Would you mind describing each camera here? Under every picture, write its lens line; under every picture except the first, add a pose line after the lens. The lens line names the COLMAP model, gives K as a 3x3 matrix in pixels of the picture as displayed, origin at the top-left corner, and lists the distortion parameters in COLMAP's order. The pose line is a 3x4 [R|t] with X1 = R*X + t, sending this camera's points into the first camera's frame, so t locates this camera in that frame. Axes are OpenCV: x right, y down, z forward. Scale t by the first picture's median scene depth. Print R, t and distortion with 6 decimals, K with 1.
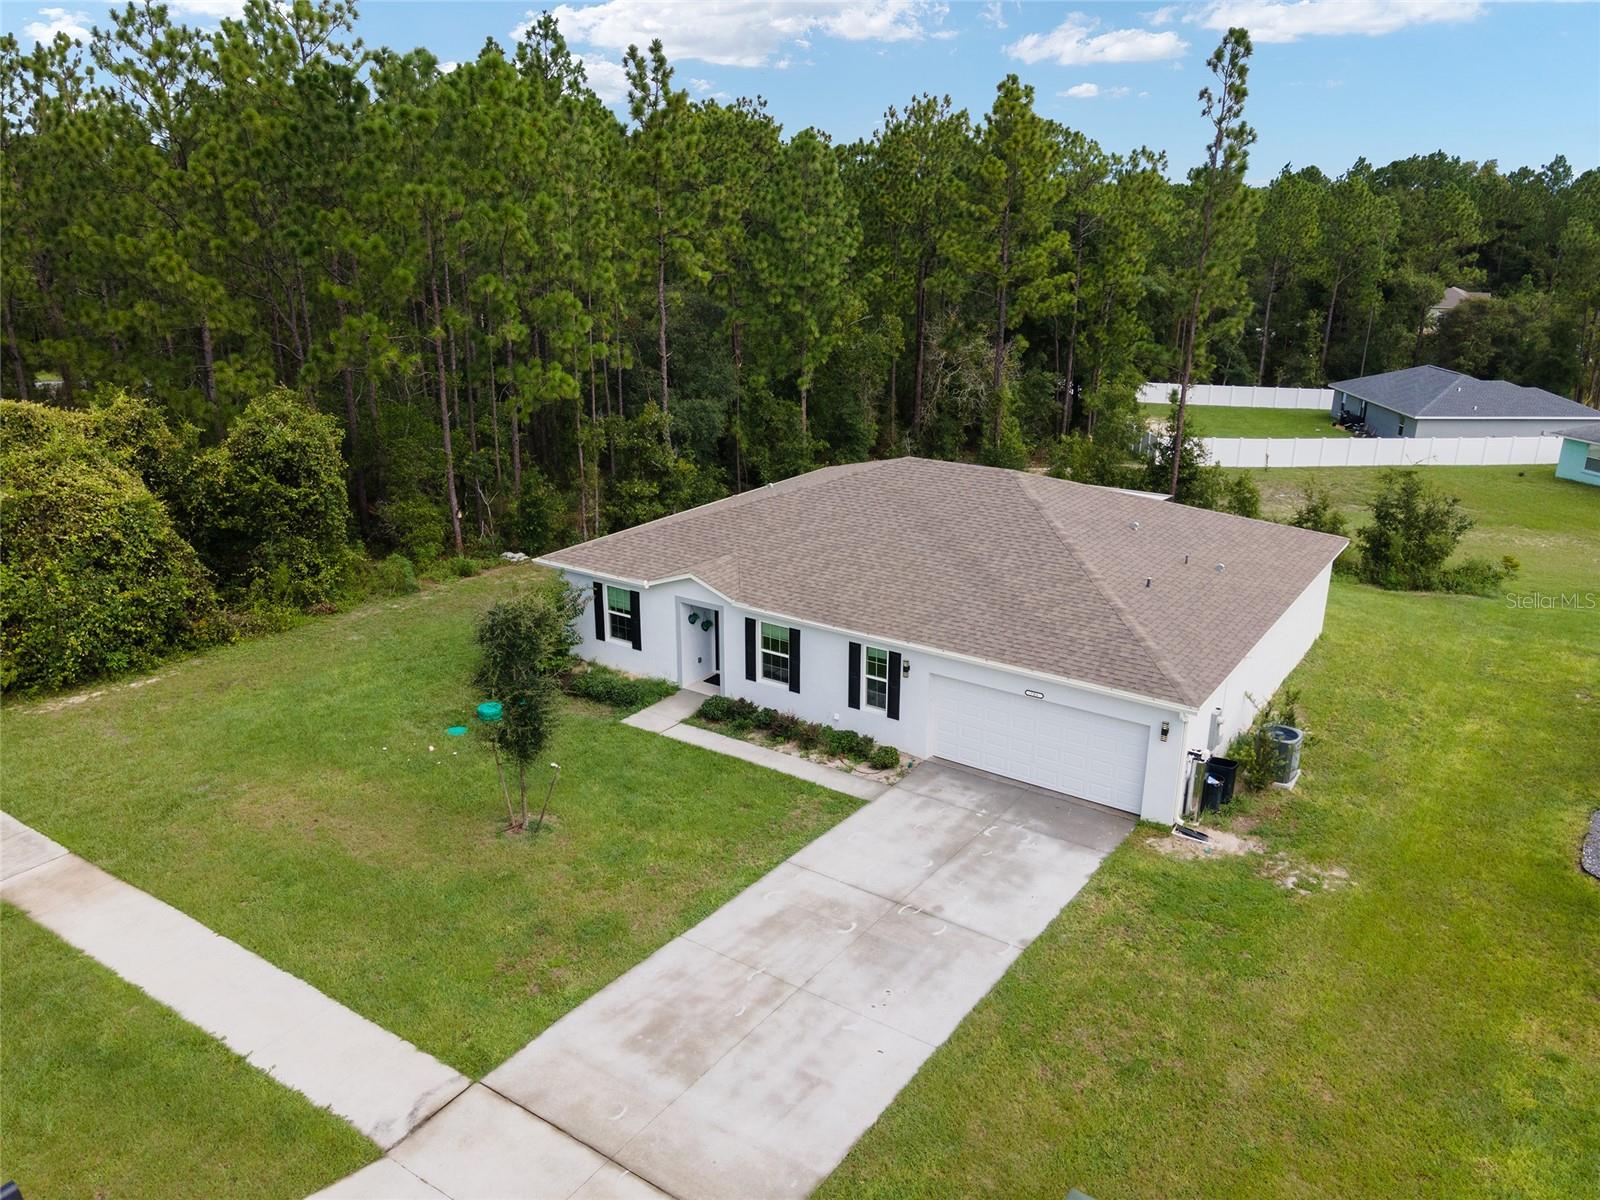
lens RADIAL K [[1167.3, 0, 796.8], [0, 1167.3, 606.8], [0, 0, 1]] dist [0.037759, 0.004735]
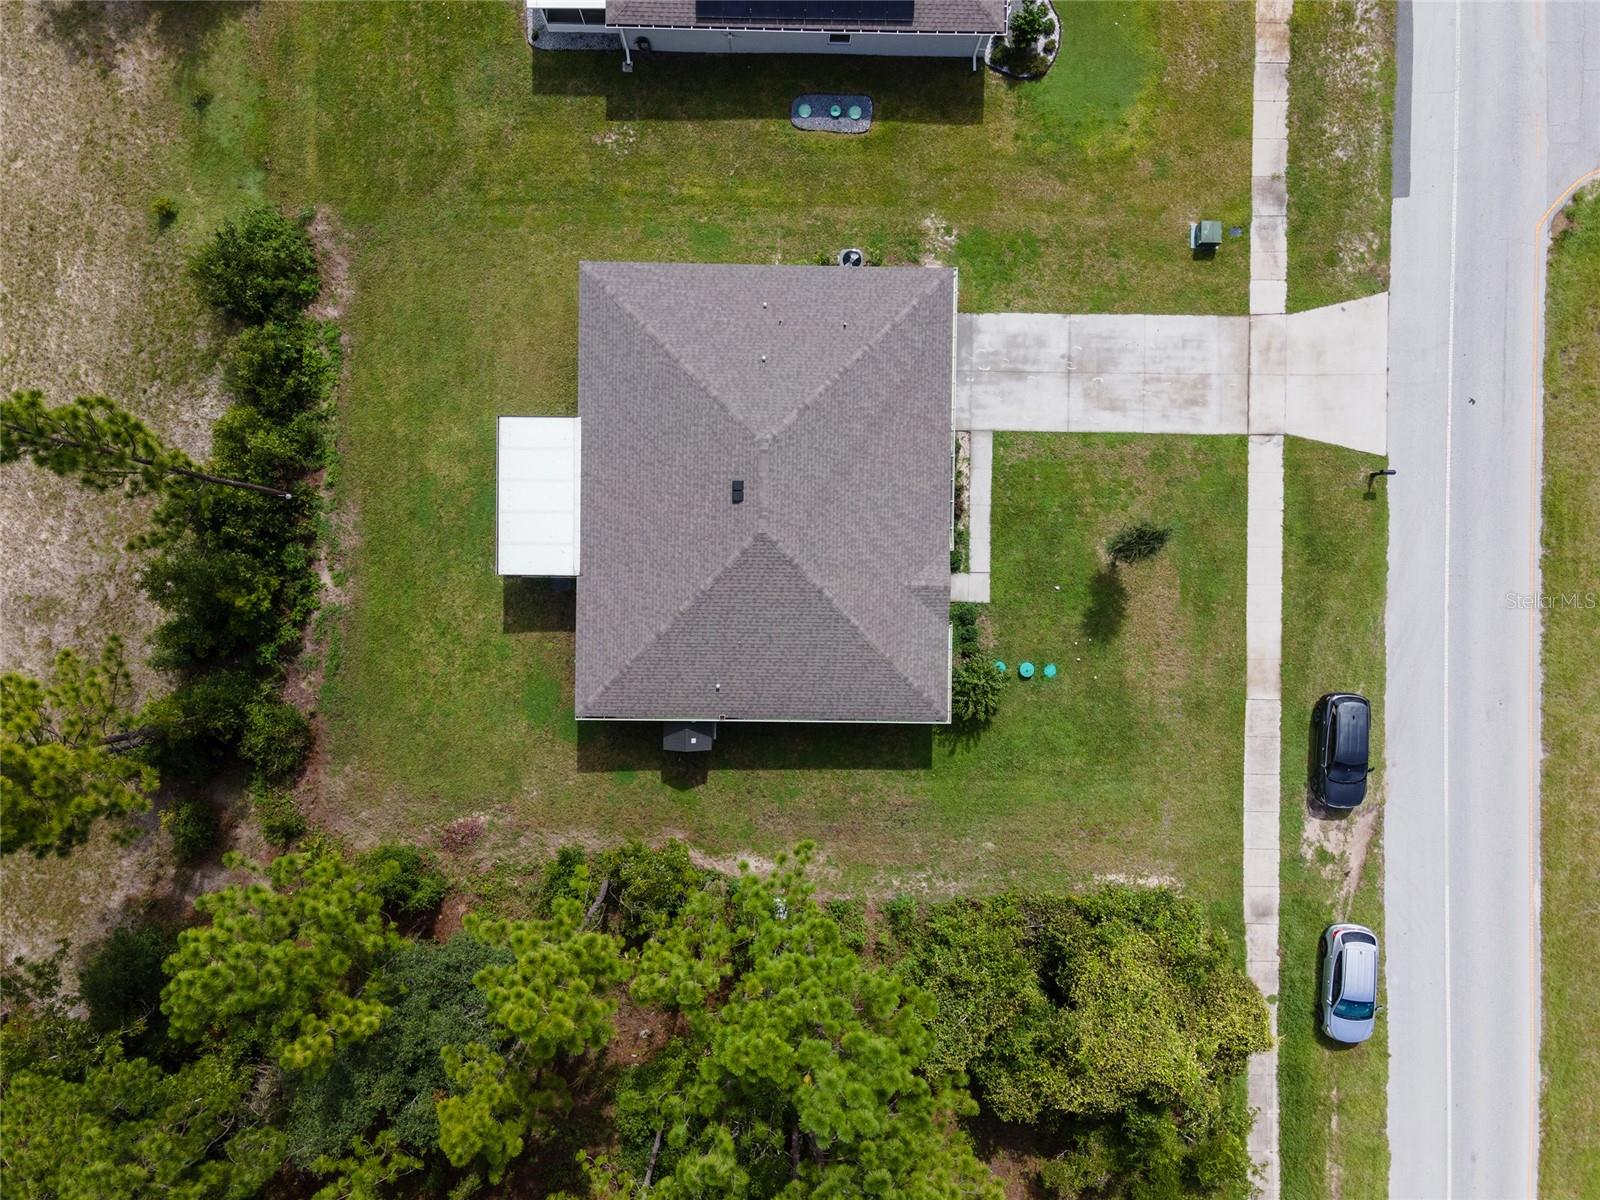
lens RADIAL K [[1167.3, 0, 796.8], [0, 1167.3, 606.8], [0, 0, 1]] dist [0.037759, 0.004735]
pose [[-0.553441, -0.832788, -0.012943, 0.021786], [0.248691, -0.180062, 0.951699, -1.702673], [-0.794894, 0.523490, 0.306761, 0.746799]]
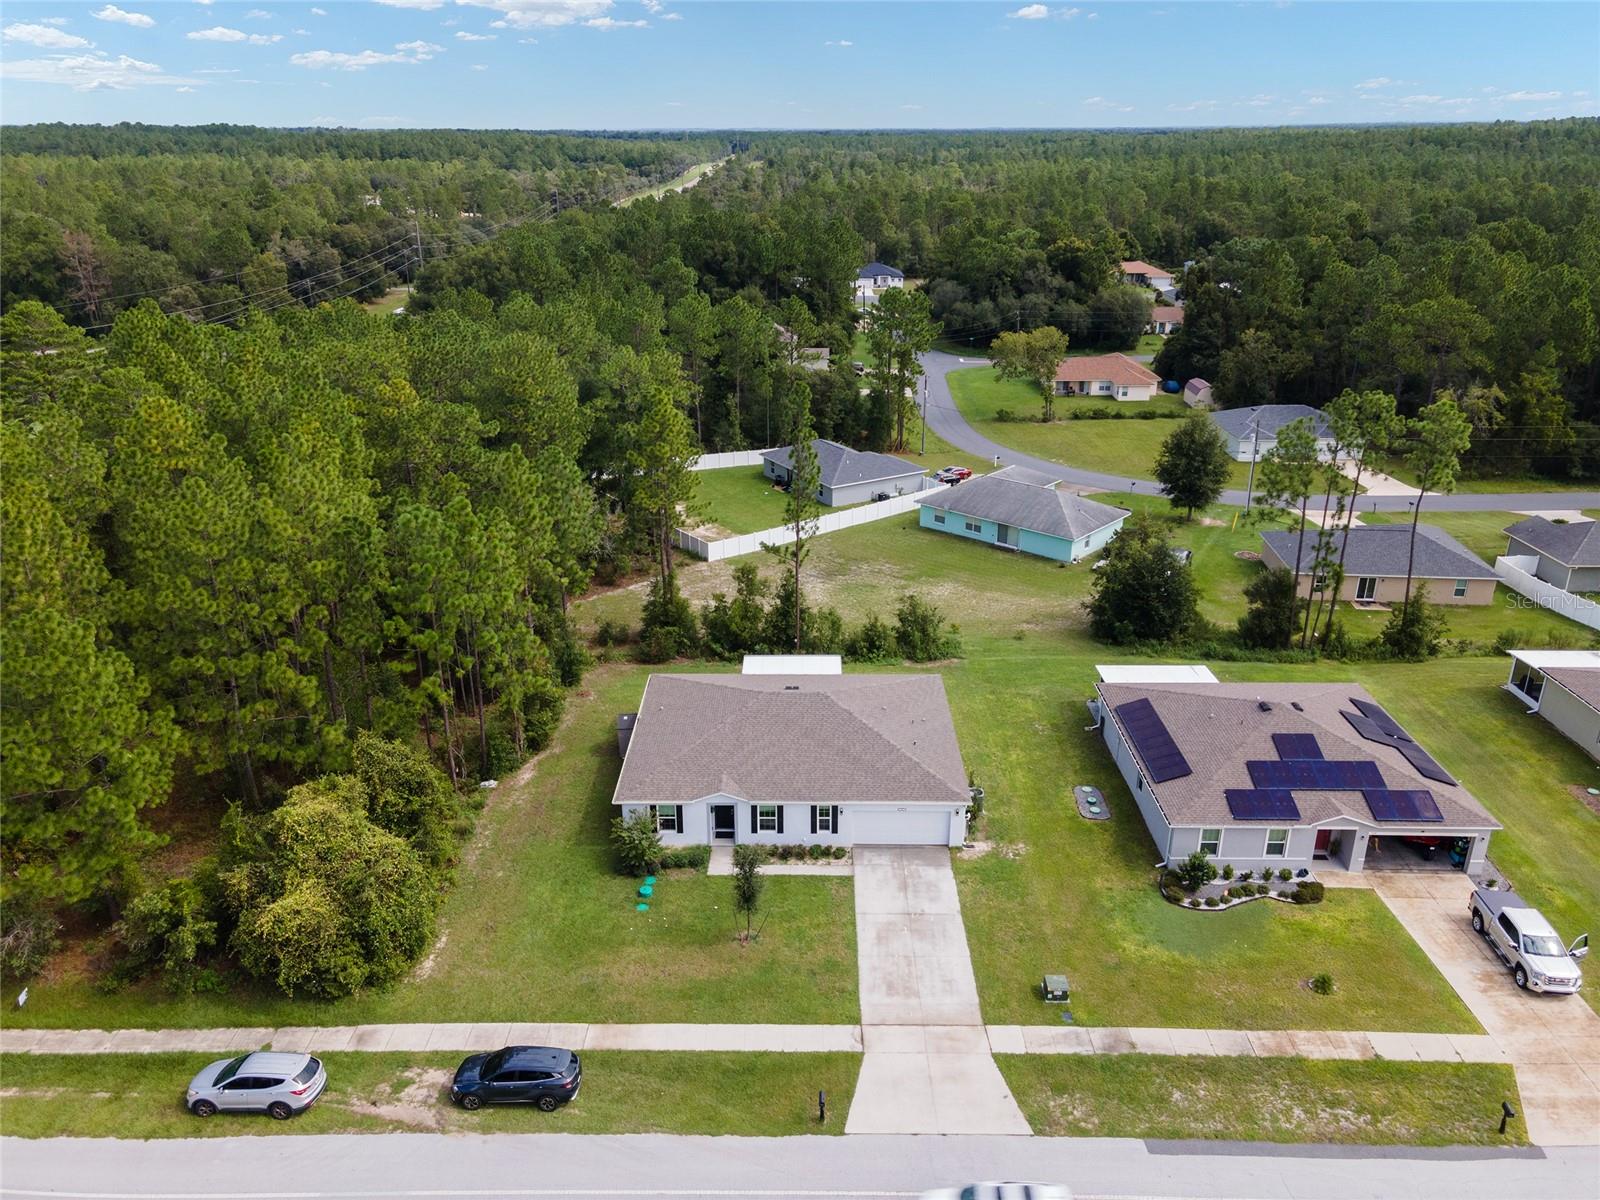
lens RADIAL K [[1167.3, 0, 796.8], [0, 1167.3, 606.8], [0, 0, 1]] dist [0.037759, 0.004735]
pose [[0.830797, -0.214395, 0.513626, -1.016332], [0.182395, 0.976747, 0.112683, -0.582757], [-0.525841, 0.000066, 0.850583, -0.836581]]
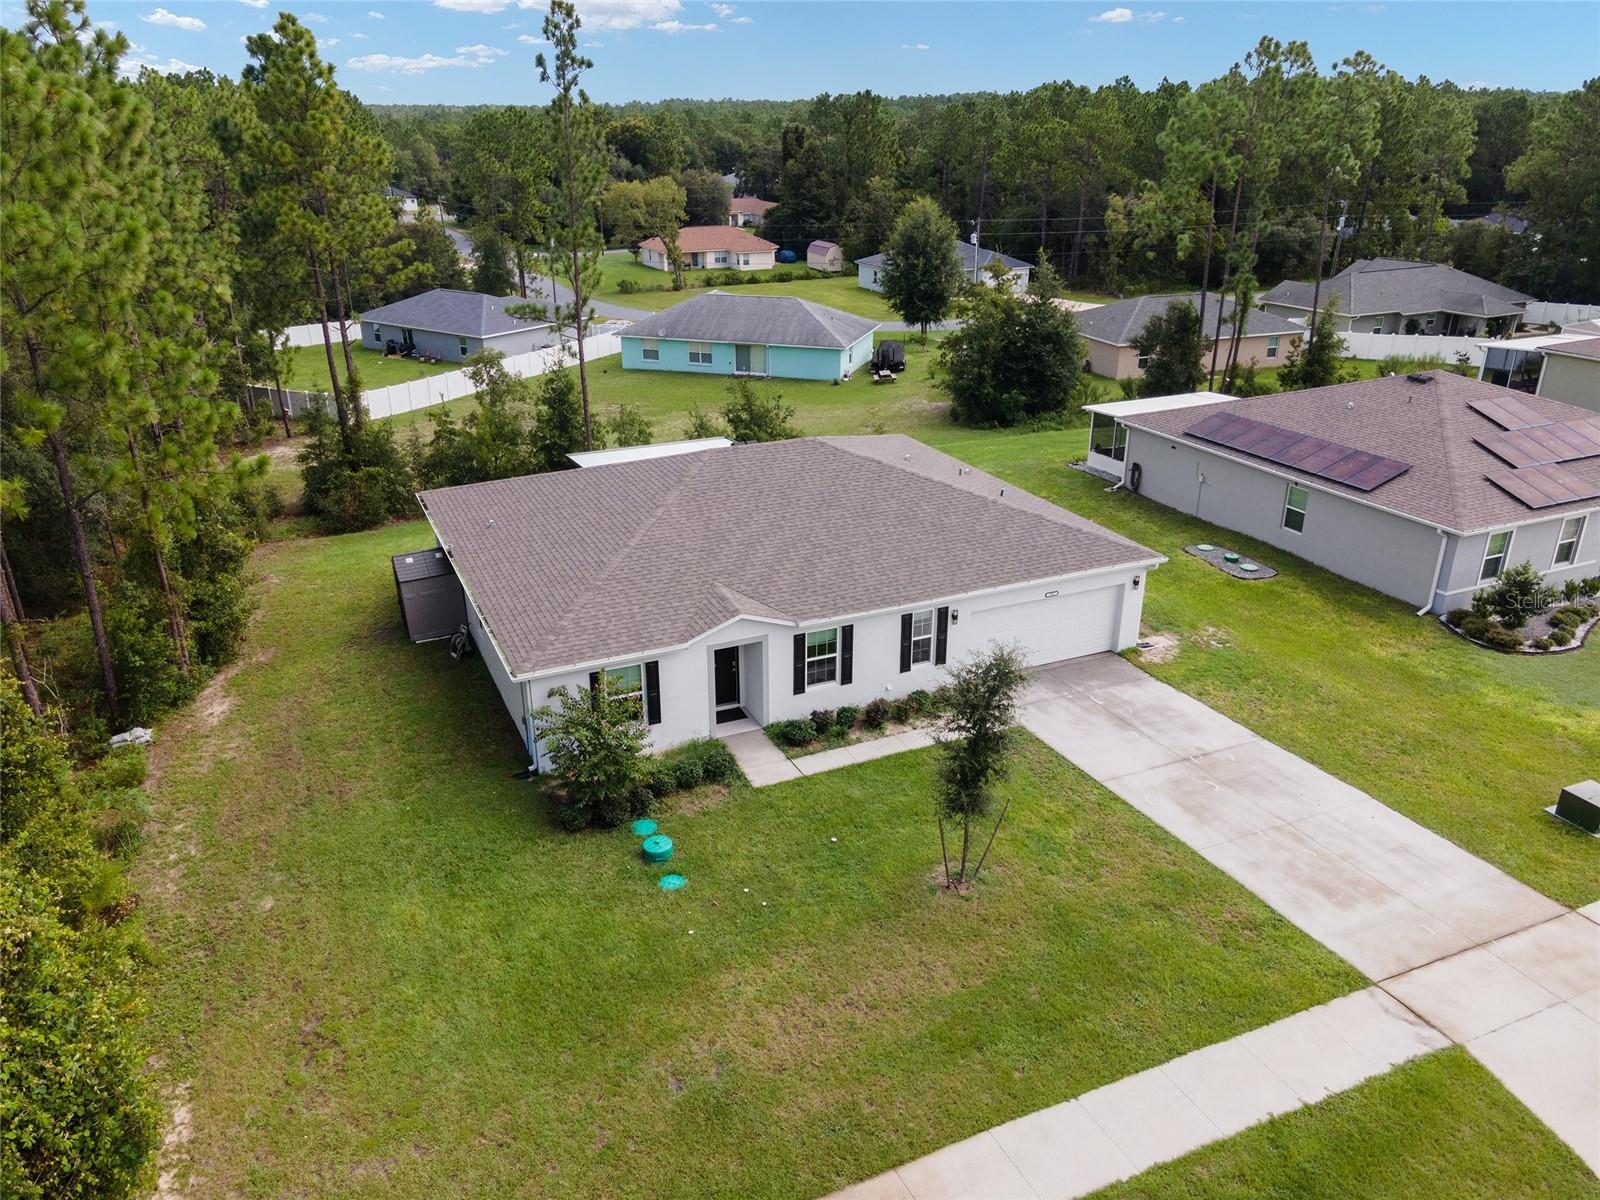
lens RADIAL K [[1167.3, 0, 796.8], [0, 1167.3, 606.8], [0, 0, 1]] dist [0.037759, 0.004735]
pose [[0.519405, -0.334128, 0.786496, -0.867676], [0.276408, 0.936600, 0.215356, -0.241382], [-0.808589, 0.105537, 0.578831, 0.447078]]
